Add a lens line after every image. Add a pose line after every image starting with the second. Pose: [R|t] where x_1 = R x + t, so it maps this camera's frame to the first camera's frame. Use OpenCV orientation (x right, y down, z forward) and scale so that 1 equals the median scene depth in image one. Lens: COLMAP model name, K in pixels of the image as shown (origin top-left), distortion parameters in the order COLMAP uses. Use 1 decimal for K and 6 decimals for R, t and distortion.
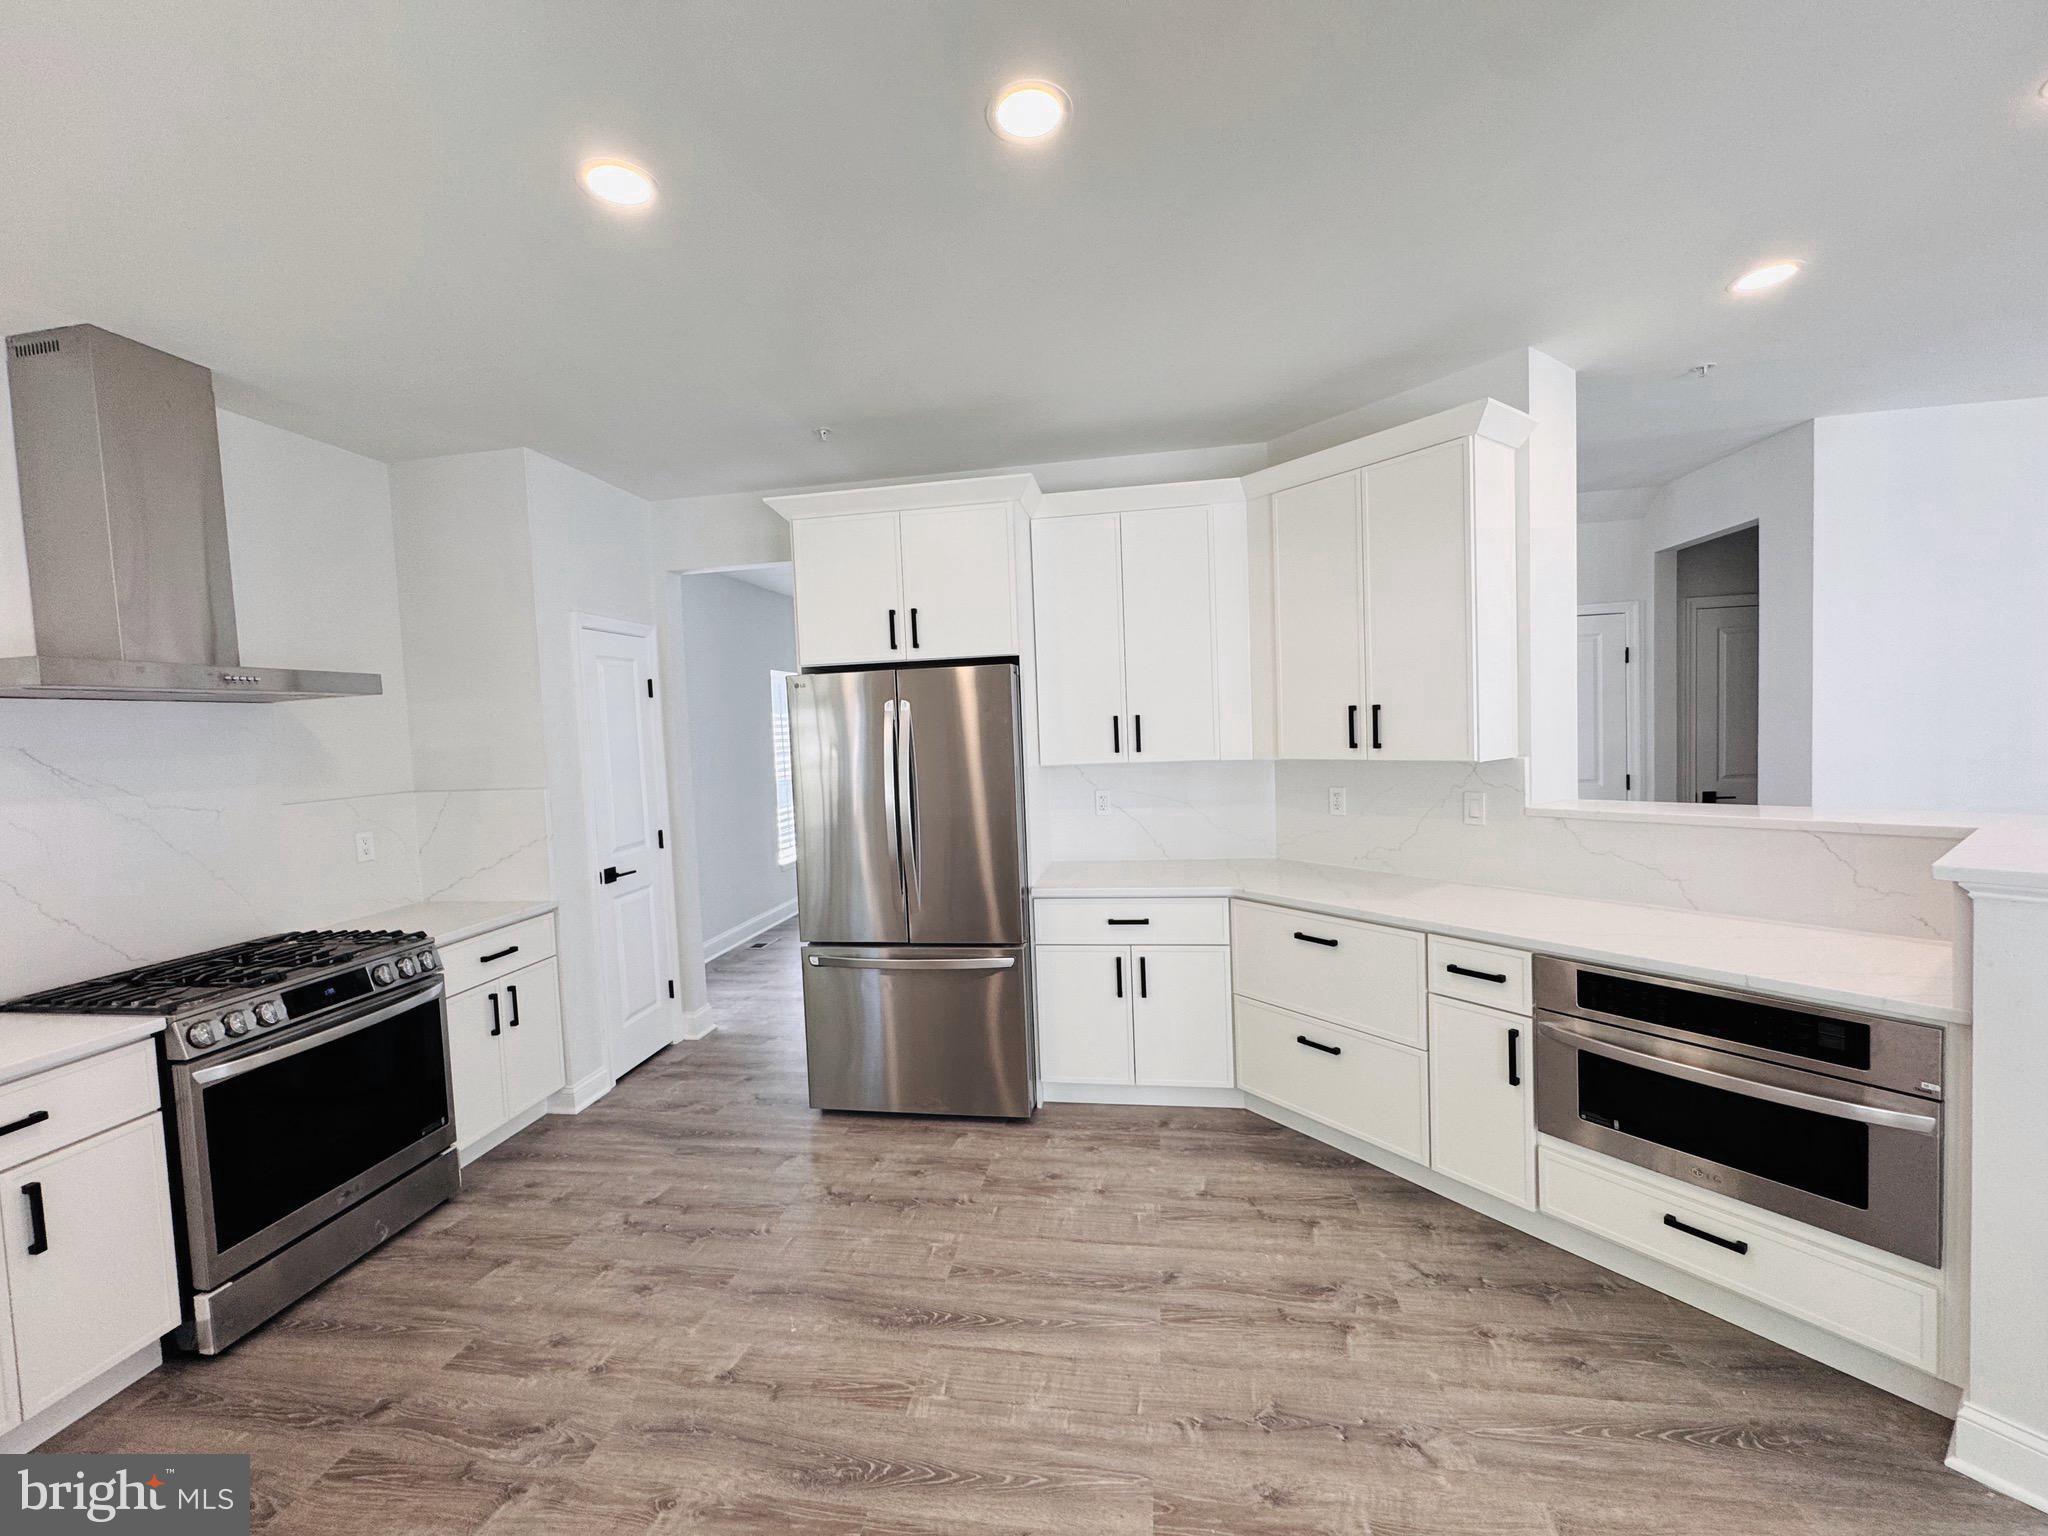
lens RADIAL K [[817.4, 0, 1024.1], [0, 817.4, 766.1], [0, 0, 1]] dist [-0.004095, 0.000605]
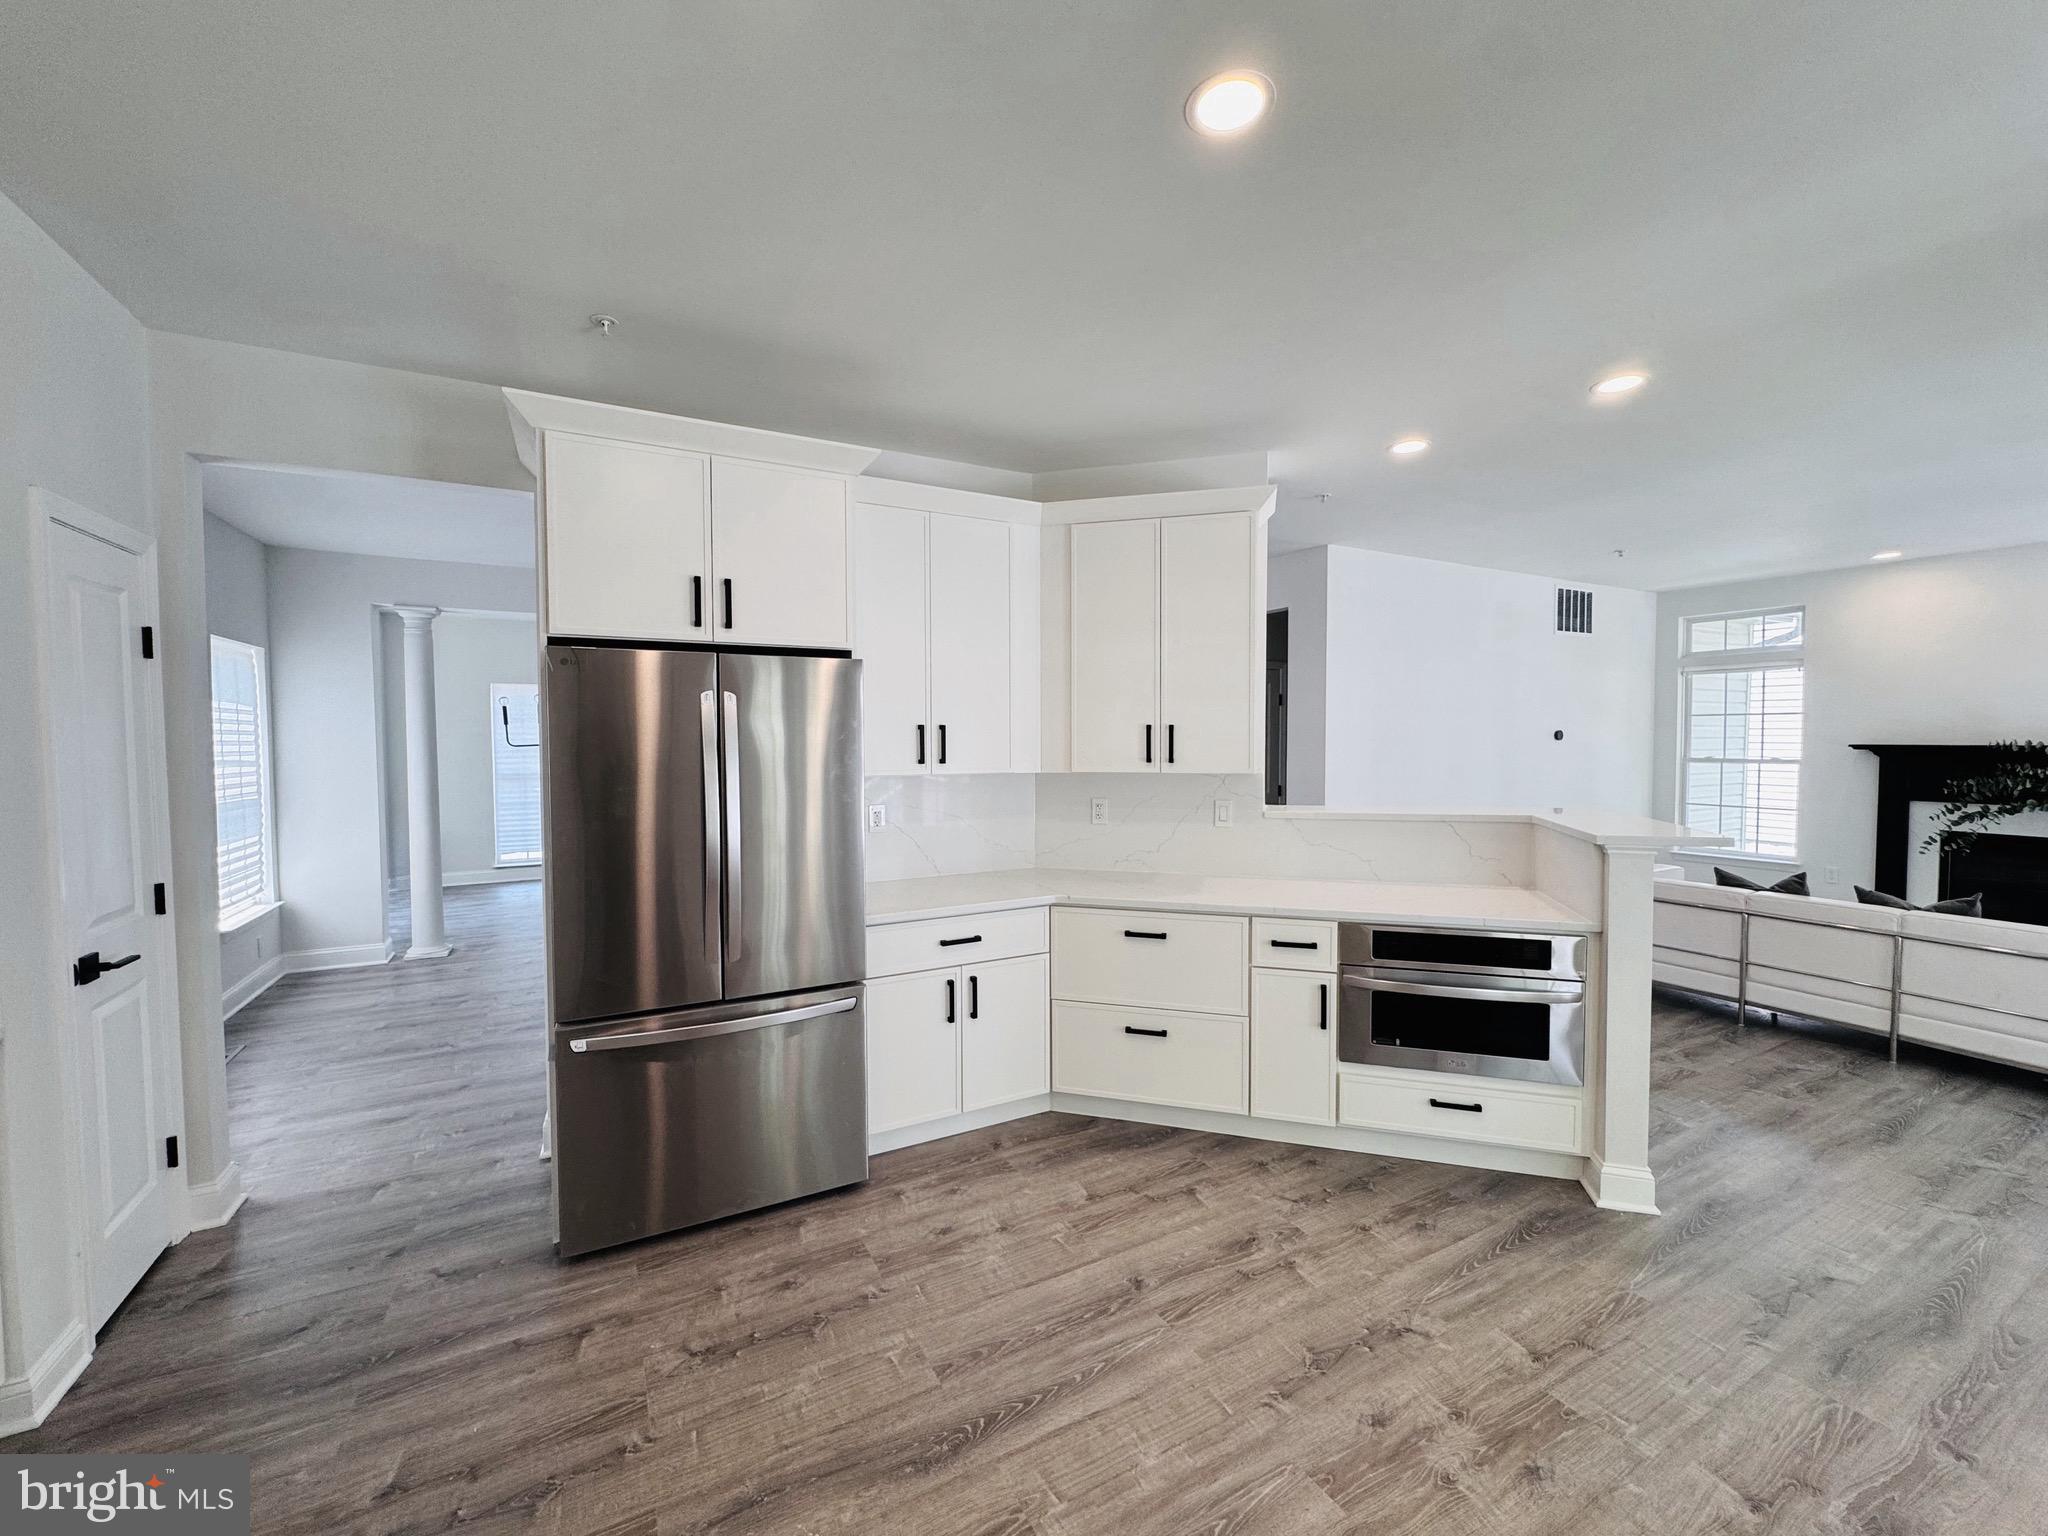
lens RADIAL K [[817.4, 0, 1025.3], [0, 817.4, 762.2], [0, 0, 1]] dist [-0.004095, 0.000605]
pose [[0.793925, 0.019413, 0.607706, -0.491870], [-0.000350, 0.999505, -0.031473, 0.015430], [-0.608016, 0.024774, 0.793538, 0.240402]]
